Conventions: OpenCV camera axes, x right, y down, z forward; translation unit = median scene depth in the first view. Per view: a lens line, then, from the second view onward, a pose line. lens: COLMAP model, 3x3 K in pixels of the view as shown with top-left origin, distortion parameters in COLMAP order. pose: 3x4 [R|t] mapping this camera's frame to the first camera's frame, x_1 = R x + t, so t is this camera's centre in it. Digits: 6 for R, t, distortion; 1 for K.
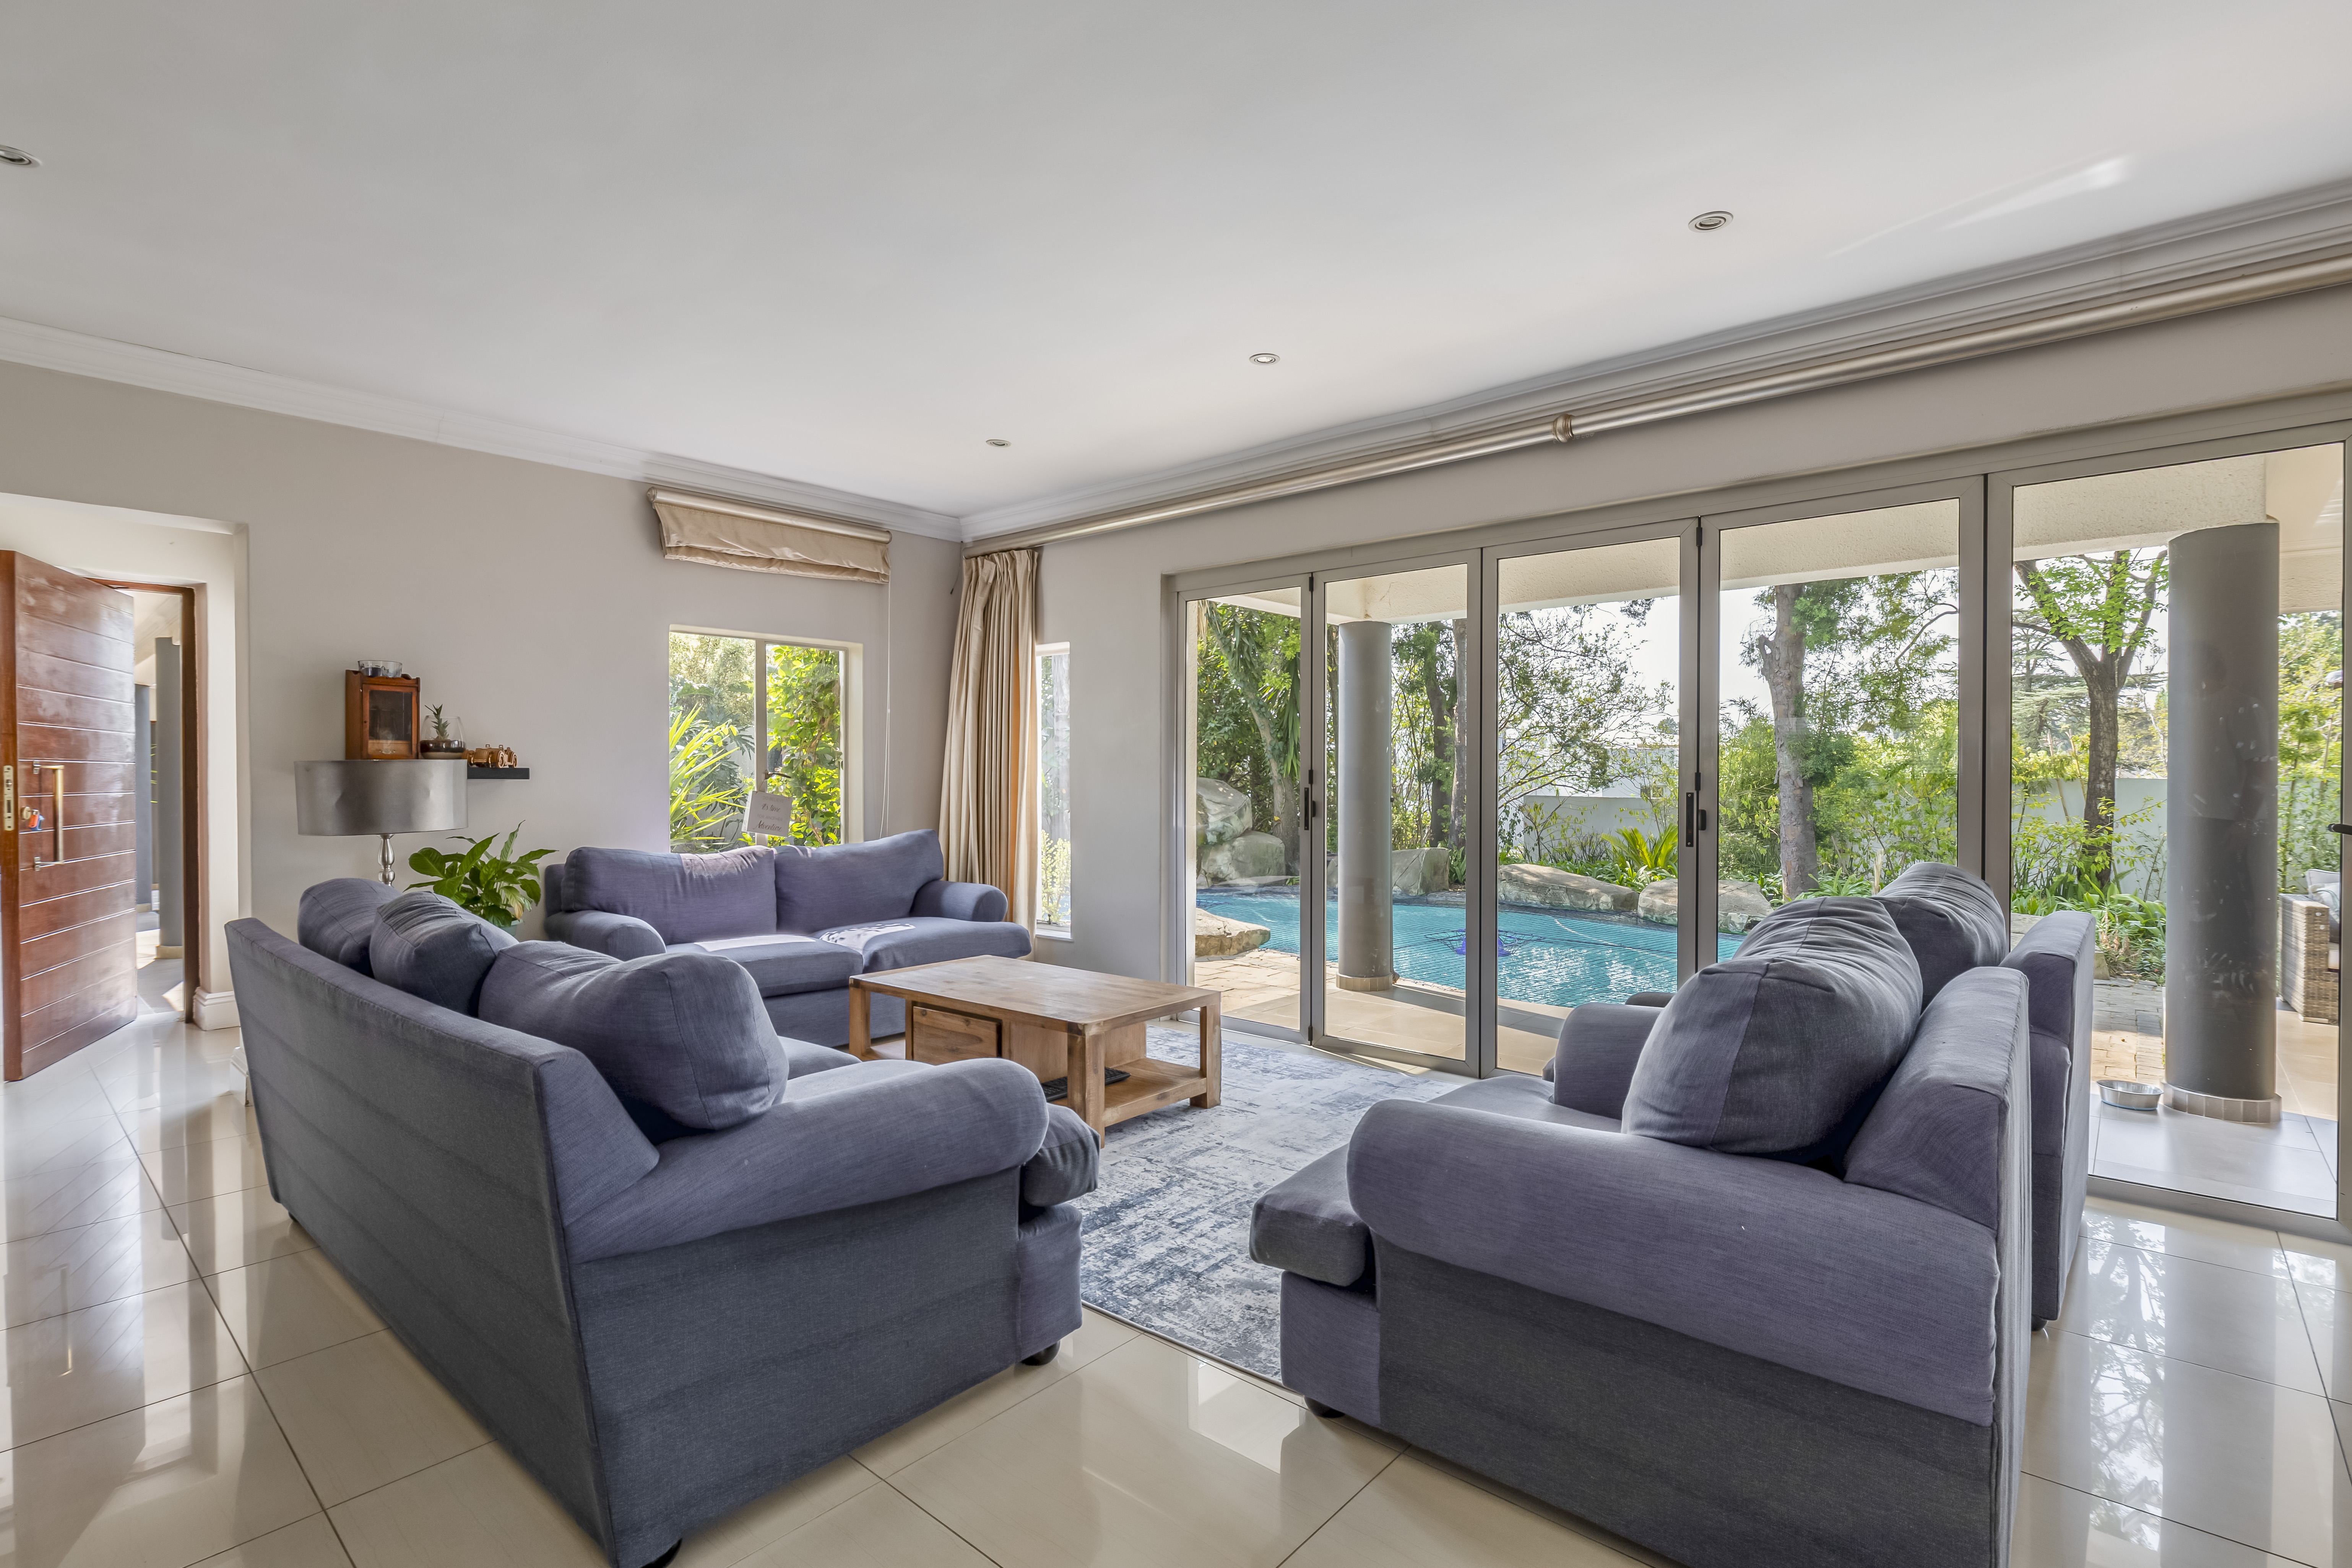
lens RADIAL K [[1098.6, 0, 1176.0], [0, 1098.6, 784.0], [0, 0, 1]] dist [-0.000696, -0.000031]
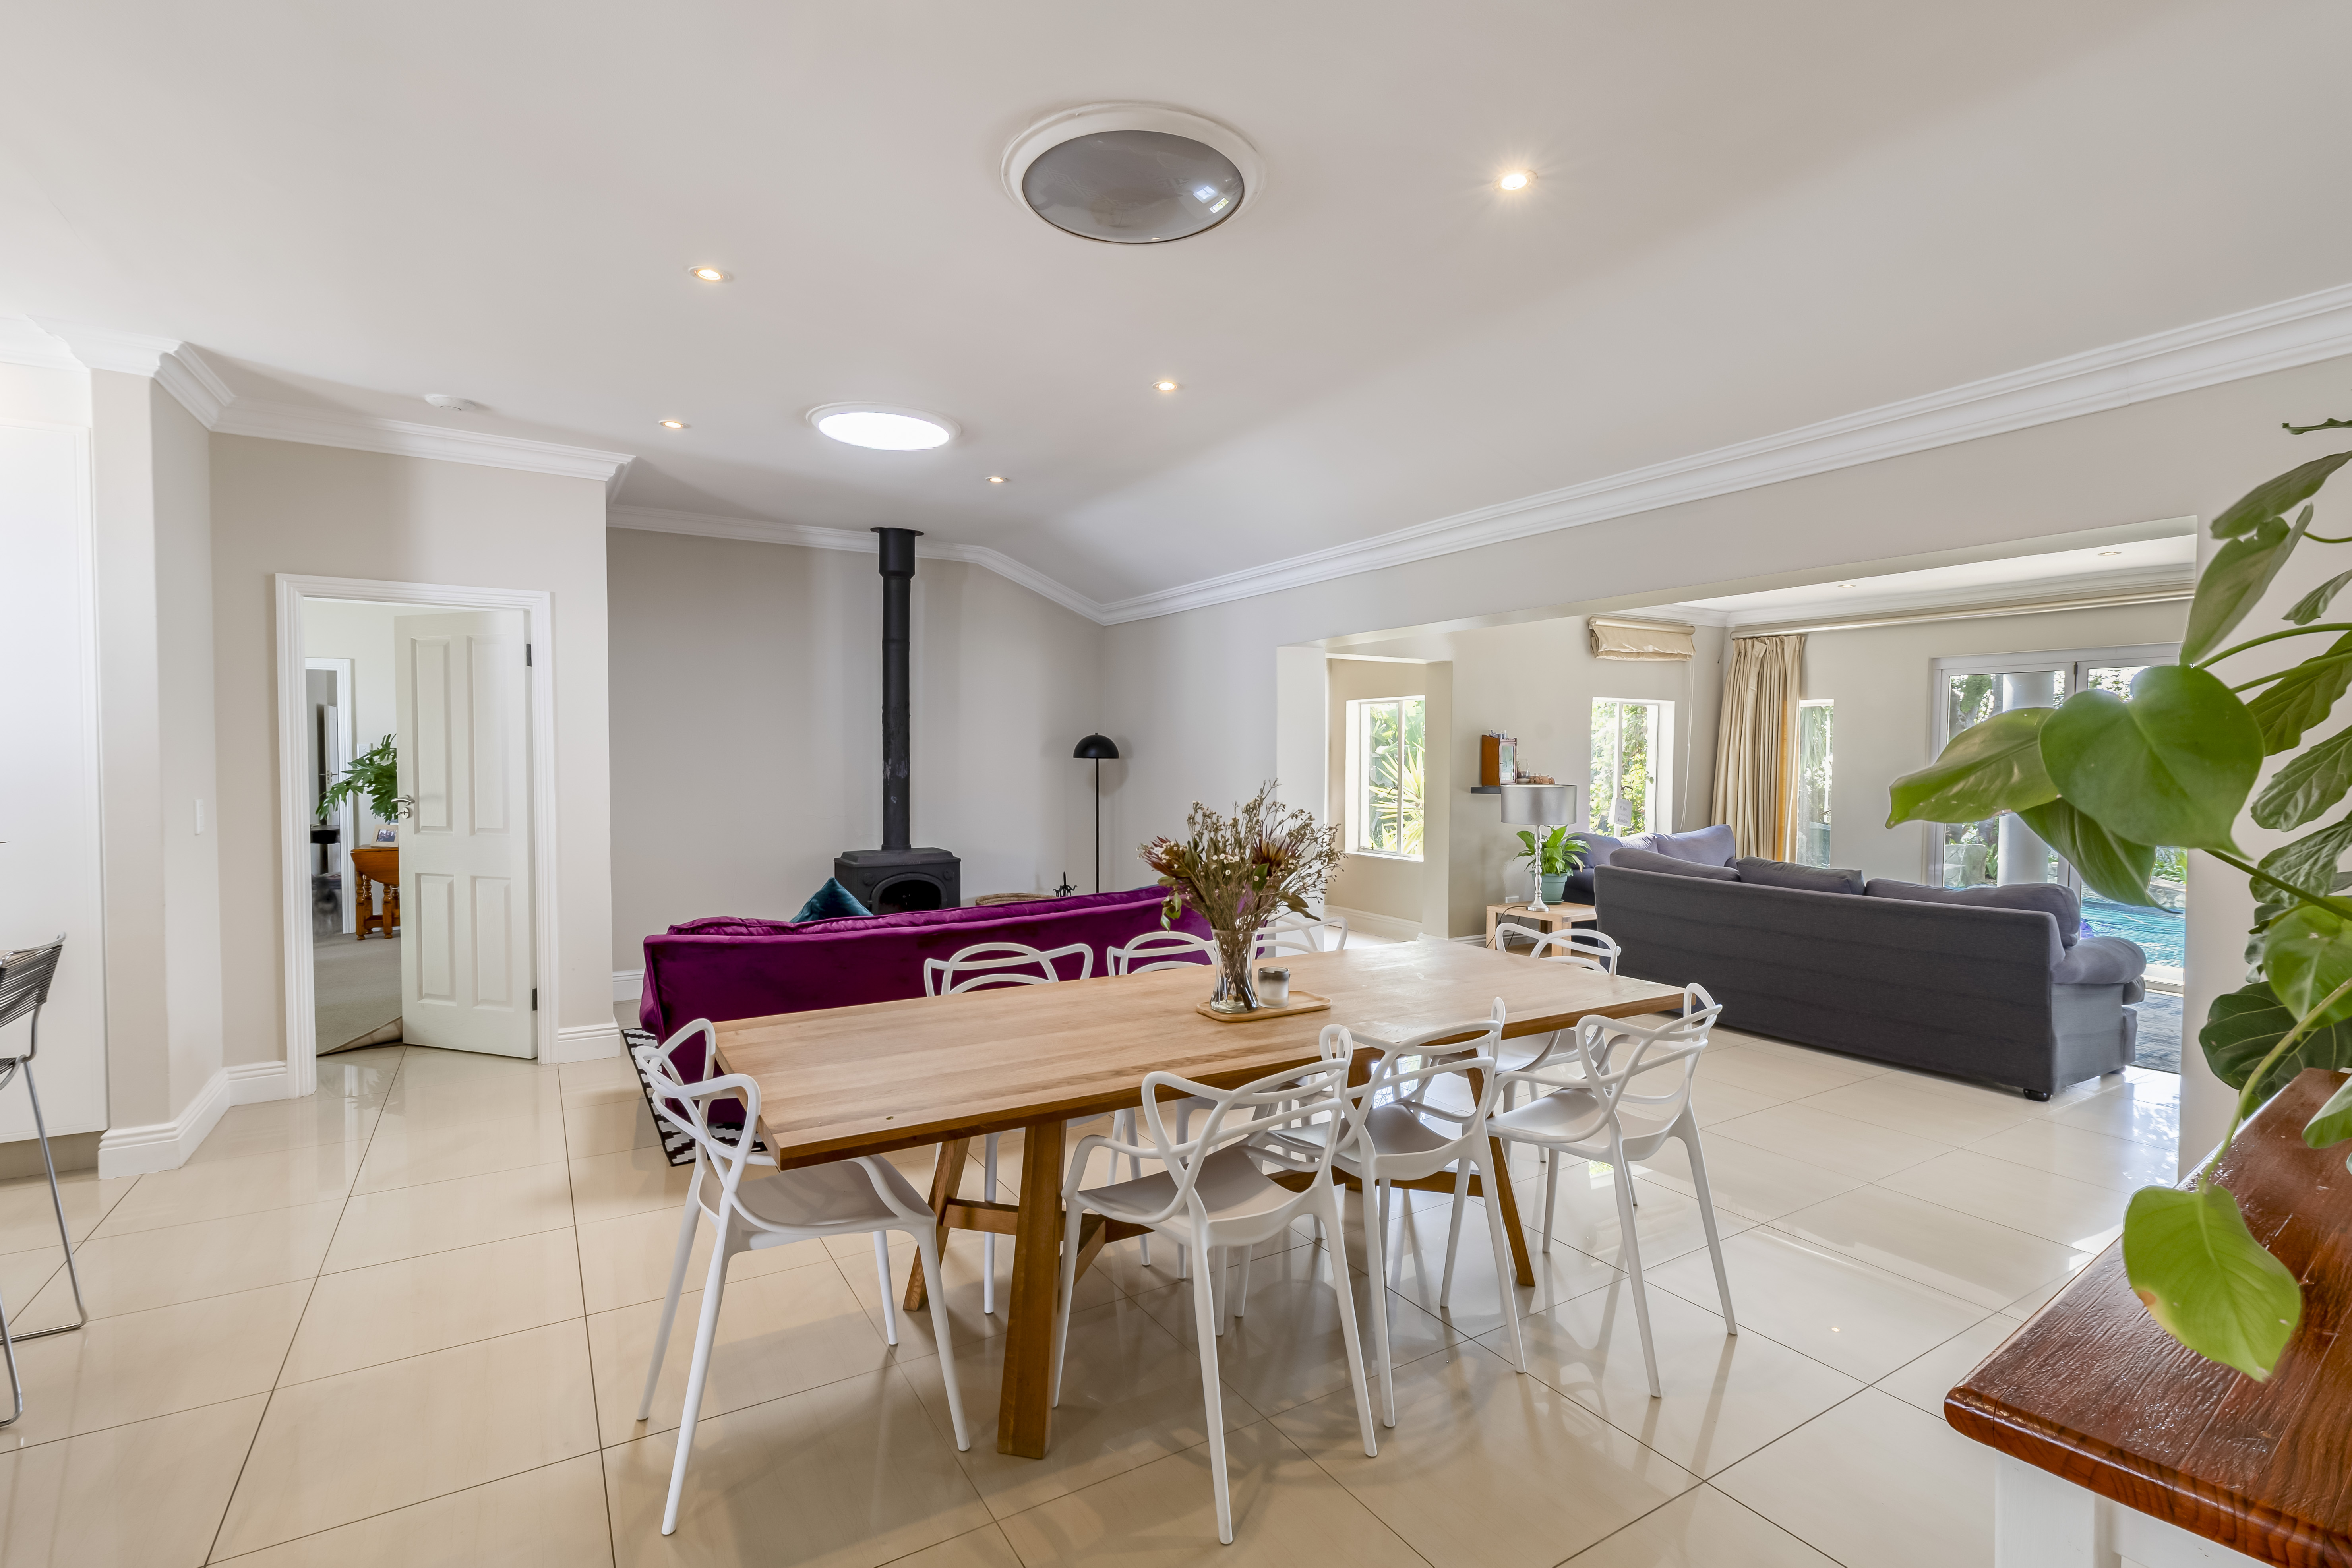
lens RADIAL K [[1079.7, 0, 1176.0], [0, 1079.7, 784.0], [0, 0, 1]] dist [-0.001697, -0.000192]
pose [[0.956430, 0.009383, -0.291811, -0.508667], [-0.003479, 0.999779, 0.020747, -0.041056], [0.291941, -0.018828, 0.956251, -0.639841]]
